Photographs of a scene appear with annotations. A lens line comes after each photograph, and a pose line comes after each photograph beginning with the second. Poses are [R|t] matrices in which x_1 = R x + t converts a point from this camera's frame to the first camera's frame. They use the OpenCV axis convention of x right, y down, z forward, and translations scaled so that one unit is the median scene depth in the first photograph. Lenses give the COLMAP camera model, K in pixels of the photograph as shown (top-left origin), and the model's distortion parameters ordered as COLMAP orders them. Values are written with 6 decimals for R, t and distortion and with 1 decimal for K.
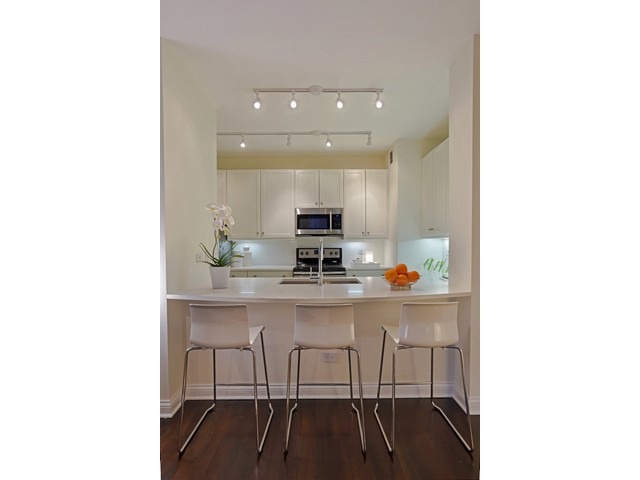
lens RADIAL K [[299.9, 0, 320.8], [0, 299.9, 245.0], [0, 0, 1]] dist [0.011815, 0.000286]
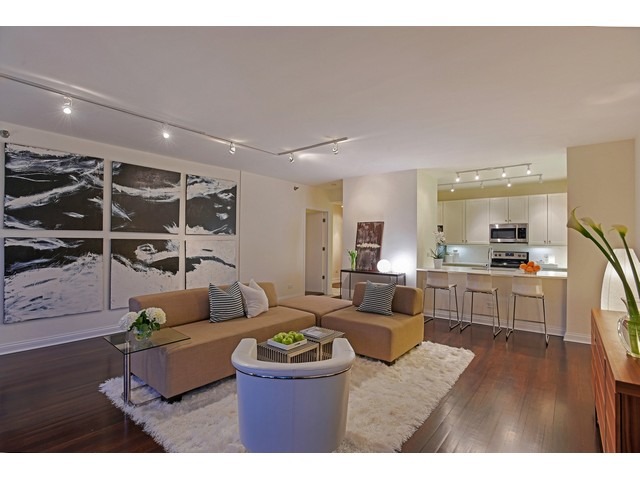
lens RADIAL K [[315.4, 0, 324.6], [0, 315.4, 241.0], [0, 0, 1]] dist [-0.028097, 0.000493]
pose [[0.783354, 0.011760, -0.621464, 0.281602], [-0.019164, 0.999803, -0.005237, -0.019801], [0.621280, 0.016012, 0.783425, -0.842612]]
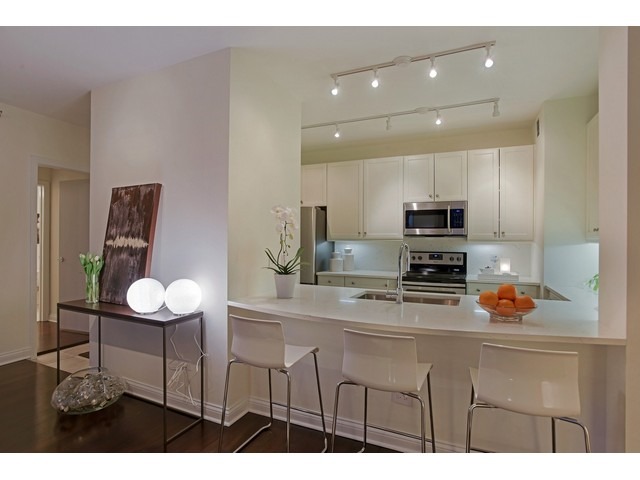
lens RADIAL K [[347.8, 0, 317.3], [0, 347.8, 236.3], [0, 0, 1]] dist [-0.014203, 0.008817]
pose [[0.906930, 0.009364, -0.421176, 0.123703], [-0.015379, 0.999822, -0.010887, -0.020615], [0.421000, 0.016351, 0.906913, 0.046276]]
